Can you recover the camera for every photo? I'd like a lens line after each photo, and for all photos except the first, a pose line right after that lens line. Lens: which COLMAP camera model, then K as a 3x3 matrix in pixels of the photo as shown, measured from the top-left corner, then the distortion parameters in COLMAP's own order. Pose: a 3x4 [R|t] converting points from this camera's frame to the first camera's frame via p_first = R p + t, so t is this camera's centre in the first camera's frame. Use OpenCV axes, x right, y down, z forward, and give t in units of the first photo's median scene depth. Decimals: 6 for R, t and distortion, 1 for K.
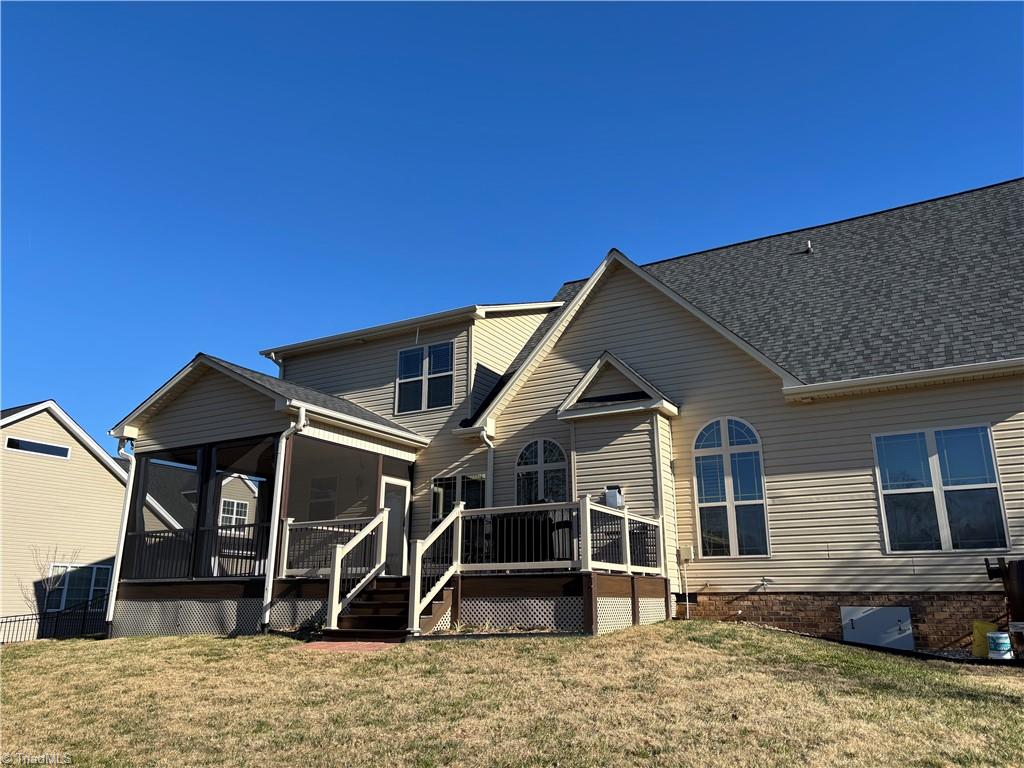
lens RADIAL K [[773.3, 0, 516.5], [0, 773.3, 377.3], [0, 0, 1]] dist [0.037122, 0.001316]
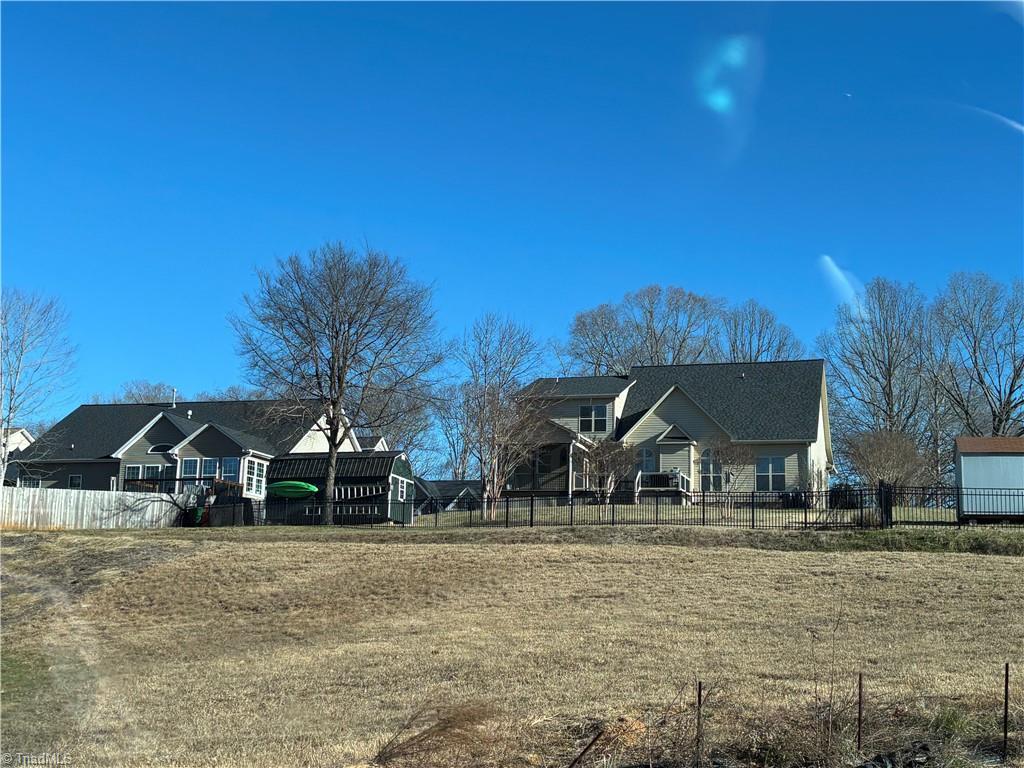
lens RADIAL K [[1398.1, 0, 510.3], [0, 1398.1, 385.5], [0, 0, 1]] dist [0.038556, 0.000000]
pose [[0.970699, 0.069728, 0.229958, -1.788497], [-0.092454, 0.991680, 0.089570, -0.609504], [-0.221799, -0.108206, 0.969070, -4.145274]]
